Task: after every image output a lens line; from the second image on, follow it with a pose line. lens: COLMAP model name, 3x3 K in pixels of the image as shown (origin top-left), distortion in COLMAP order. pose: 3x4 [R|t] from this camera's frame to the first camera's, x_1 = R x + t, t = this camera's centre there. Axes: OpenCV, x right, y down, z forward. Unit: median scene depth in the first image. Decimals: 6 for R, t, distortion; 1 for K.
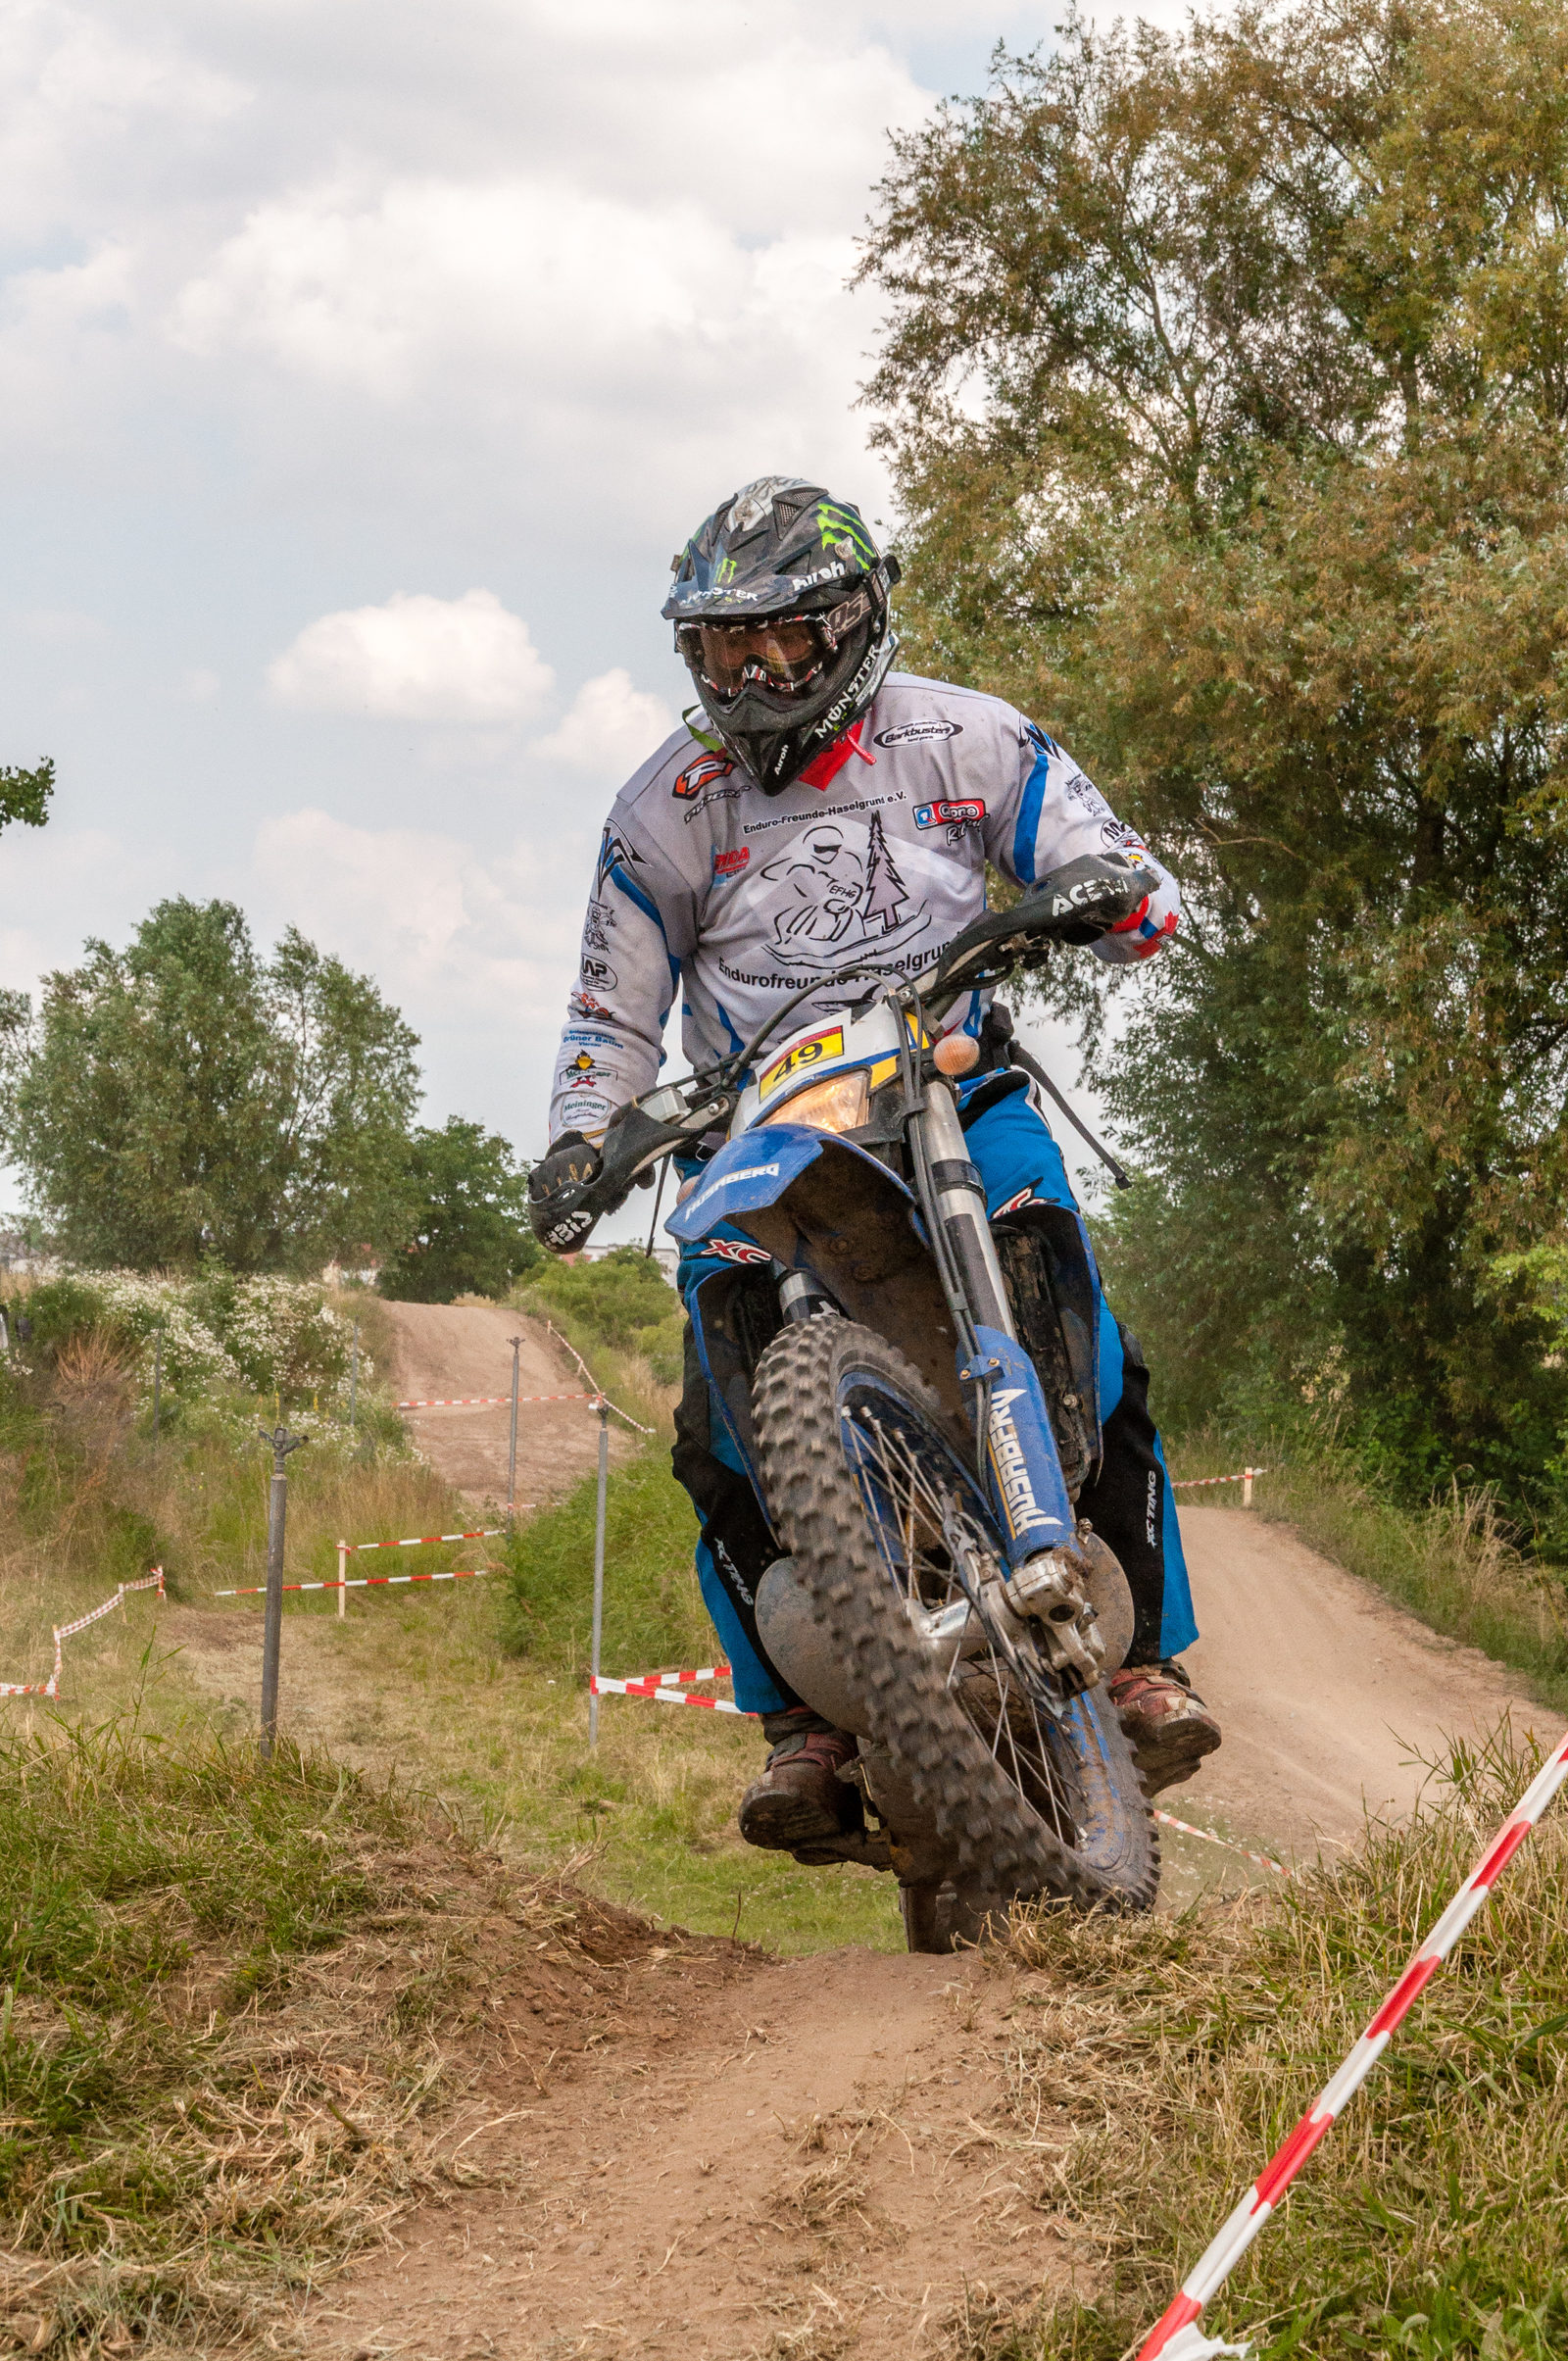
lens RADIAL K [[5848.1, 0, 713.2], [0, 5848.1, 1177.1], [0, 0, 1]] dist [-0.059861, -0.488256]
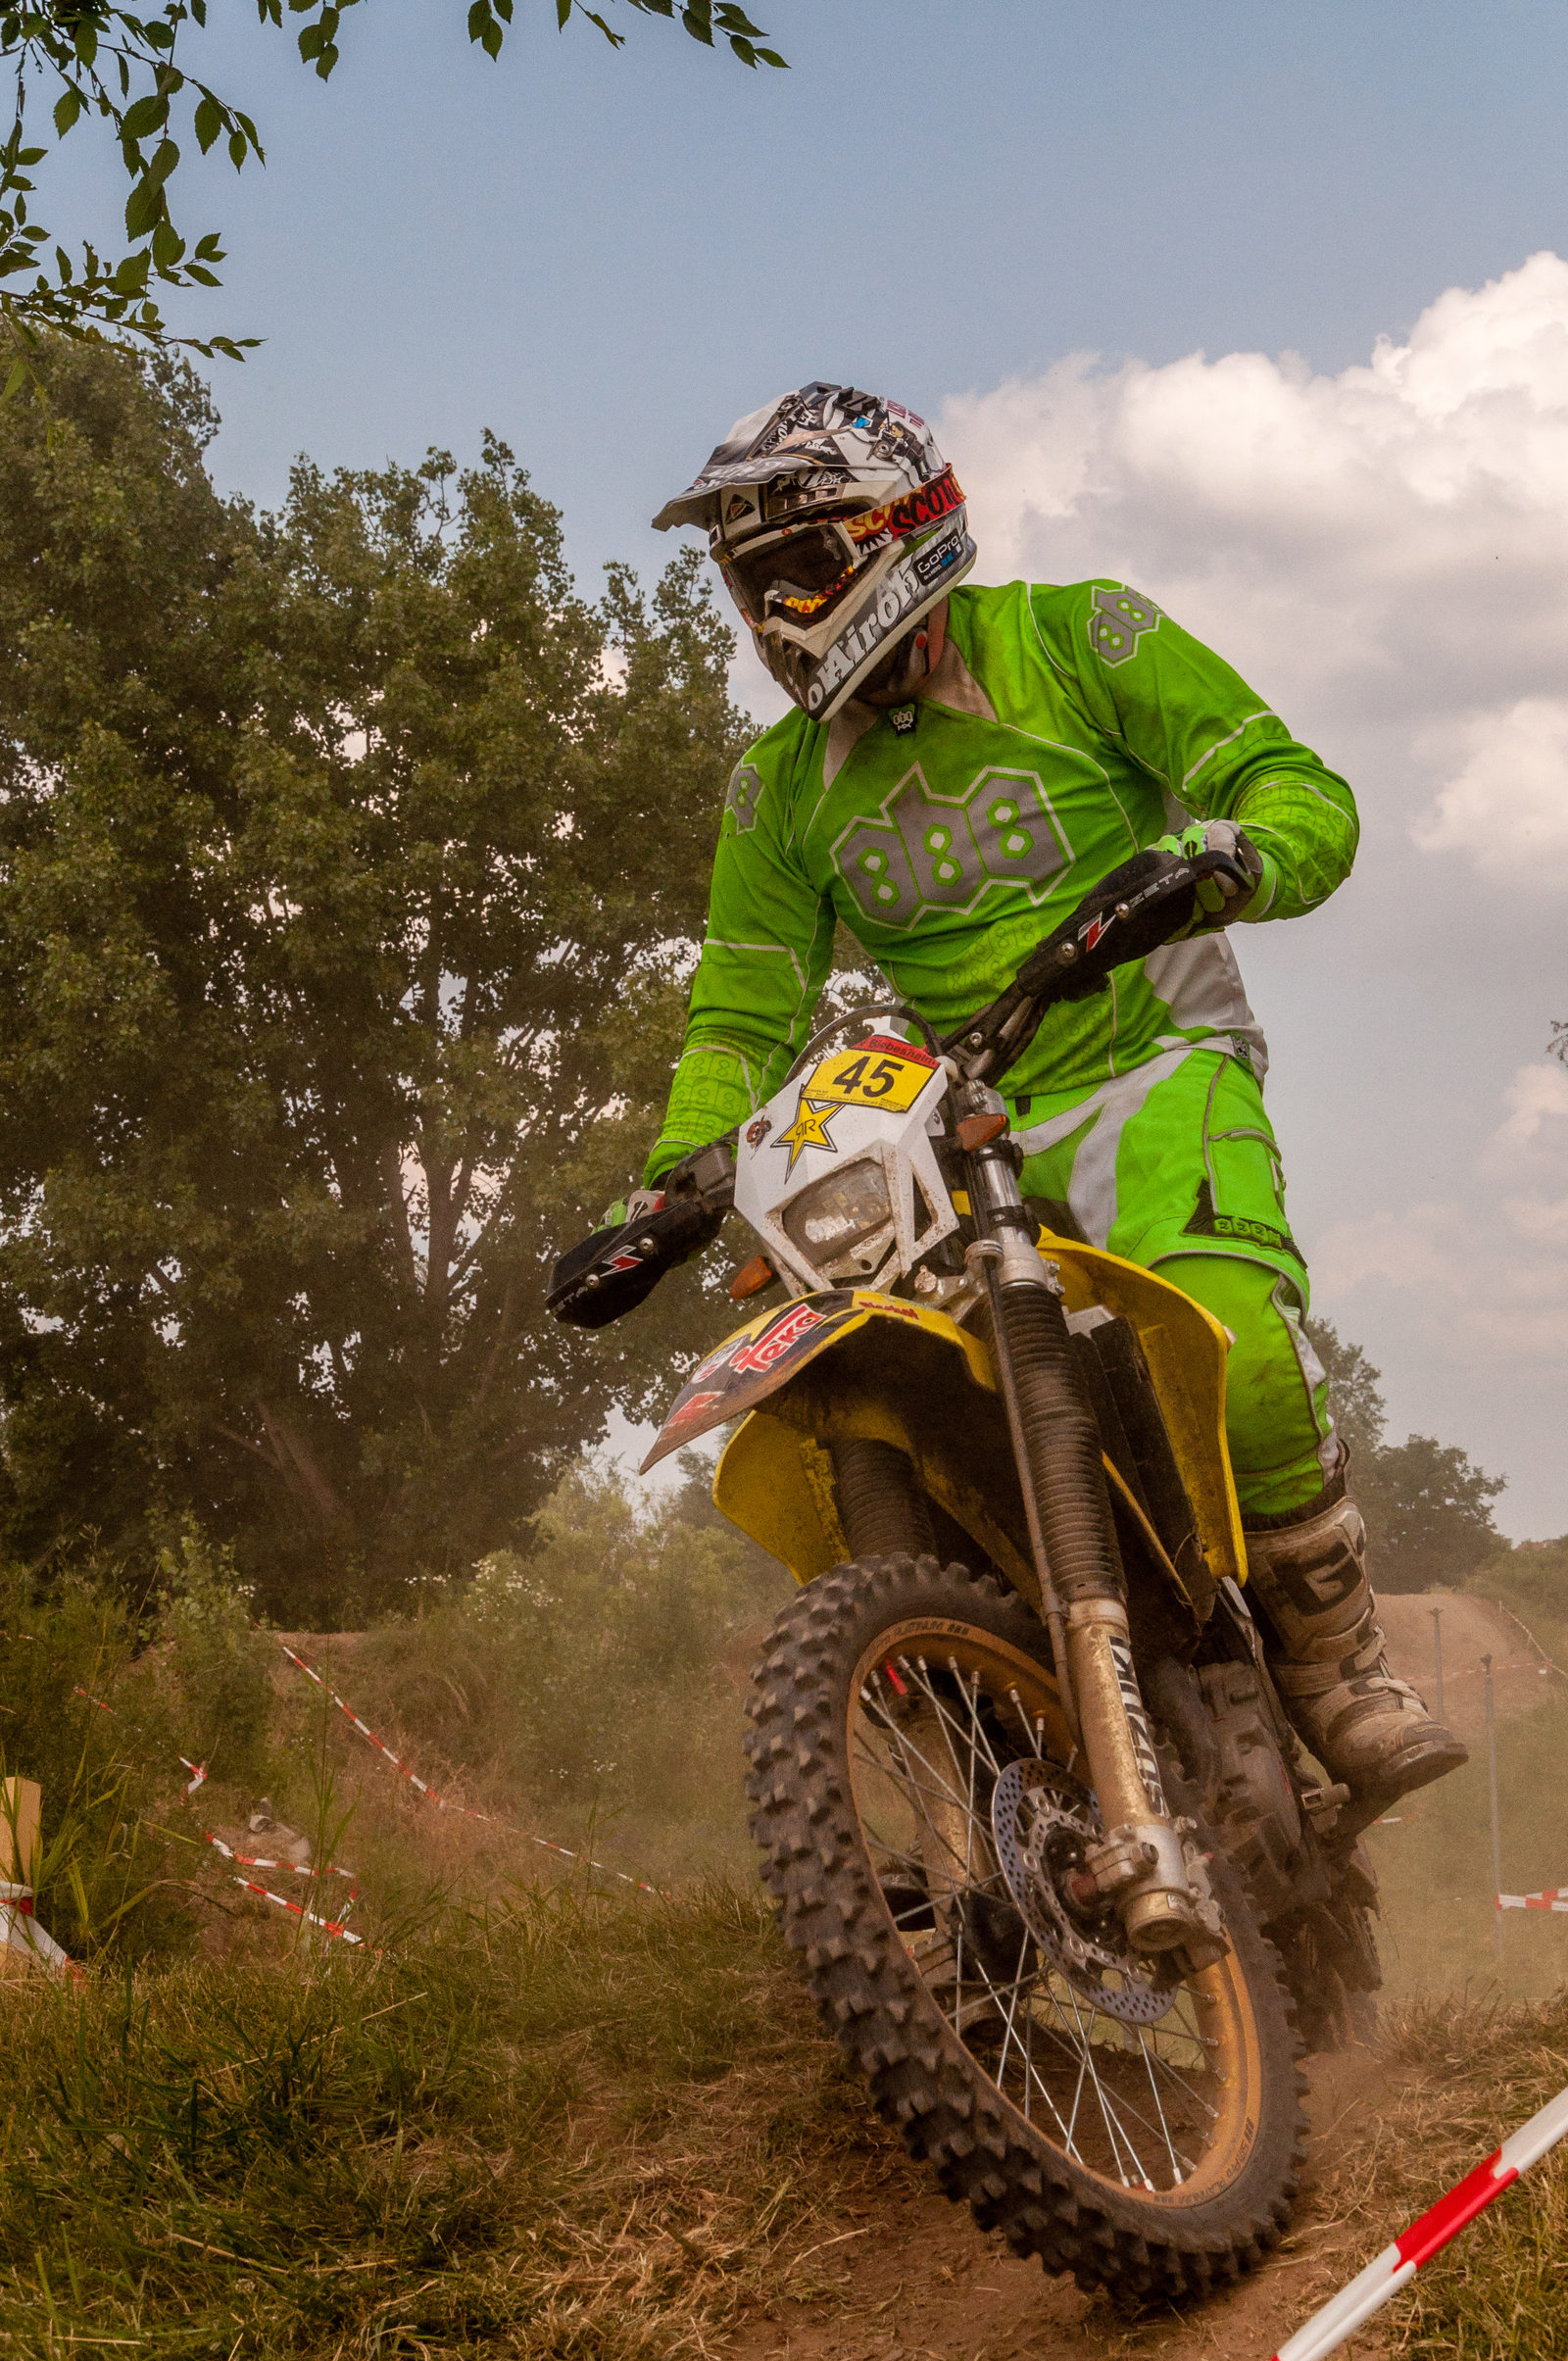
lens RADIAL K [[4895.0, 0, 765.5], [0, 4895.0, 1094.9], [0, 0, 1]] dist [-0.059270, -0.152570]
pose [[0.980105, -0.087661, -0.178073, 0.022715], [0.072038, 0.993113, -0.092391, 0.008261], [0.184946, 0.077725, 0.979670, 0.030137]]
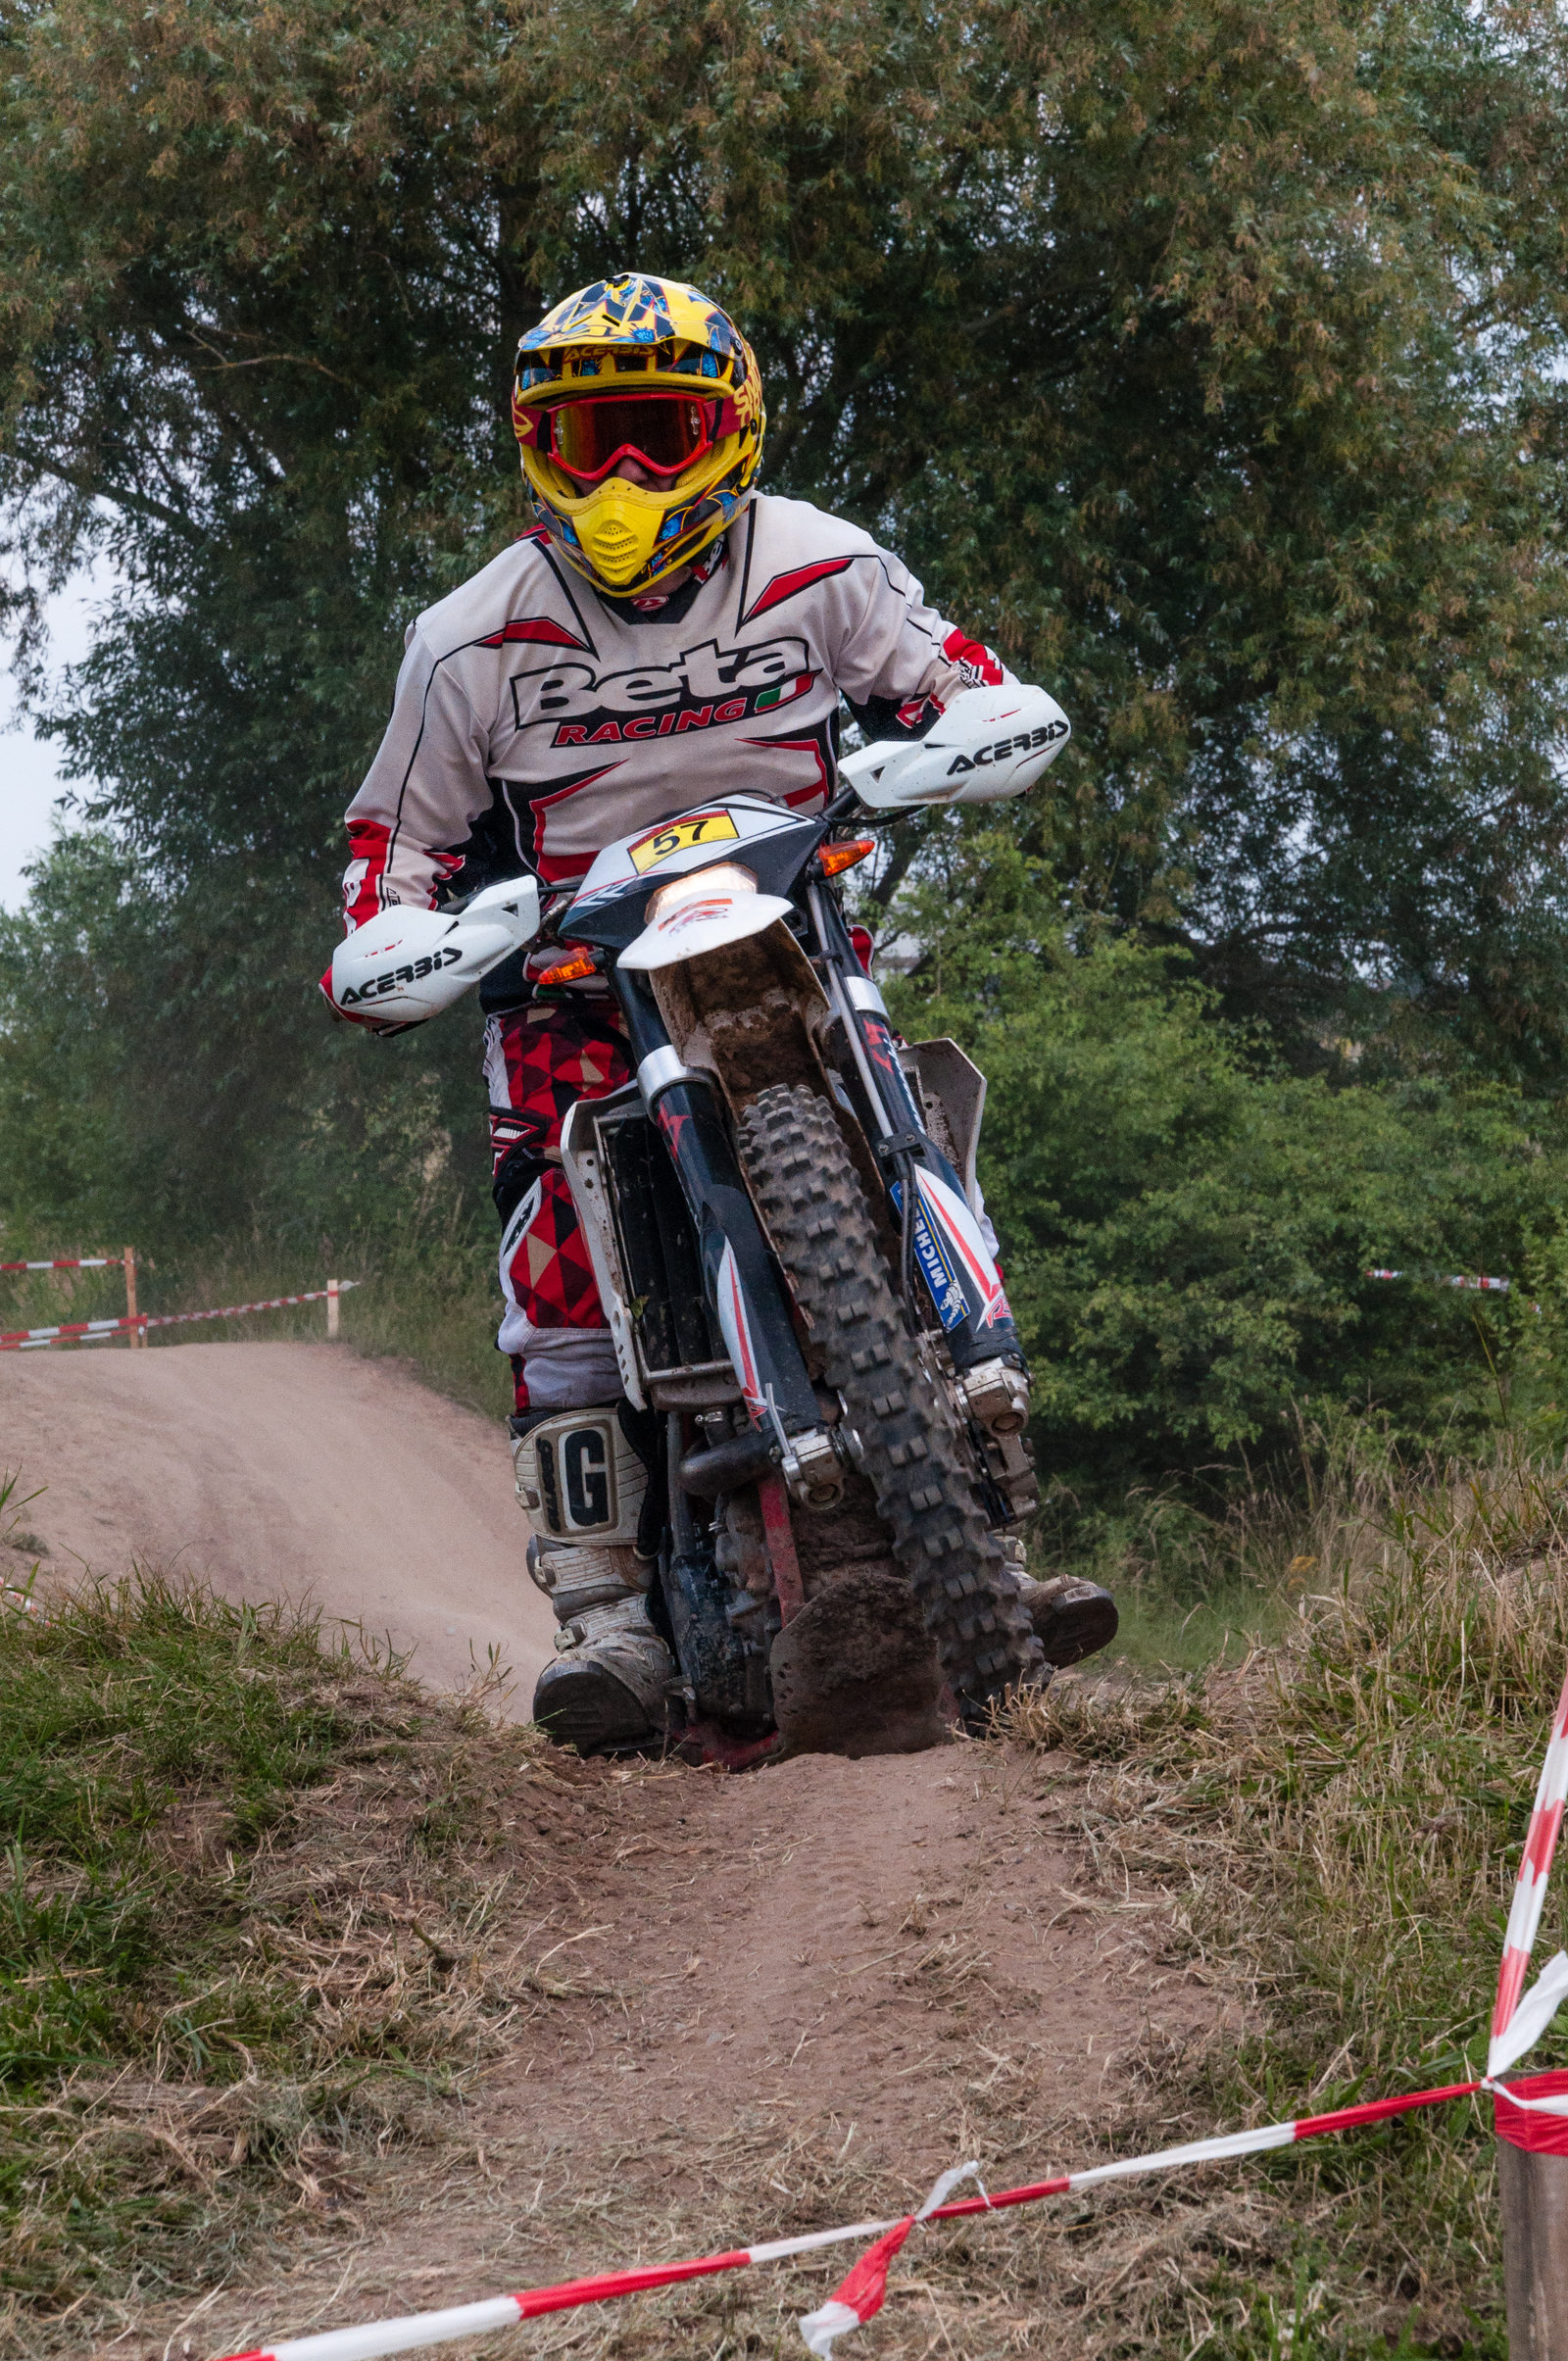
lens RADIAL K [[9330.2, 0, 791.8], [0, 9330.2, 1300.9], [0, 0, 1]] dist [0.014625, 0.598819]
pose [[0.983200, -0.066761, 0.169887, -0.049479], [0.058357, 0.996835, 0.053994, -0.004515], [-0.172954, -0.043173, 0.983983, -0.100320]]
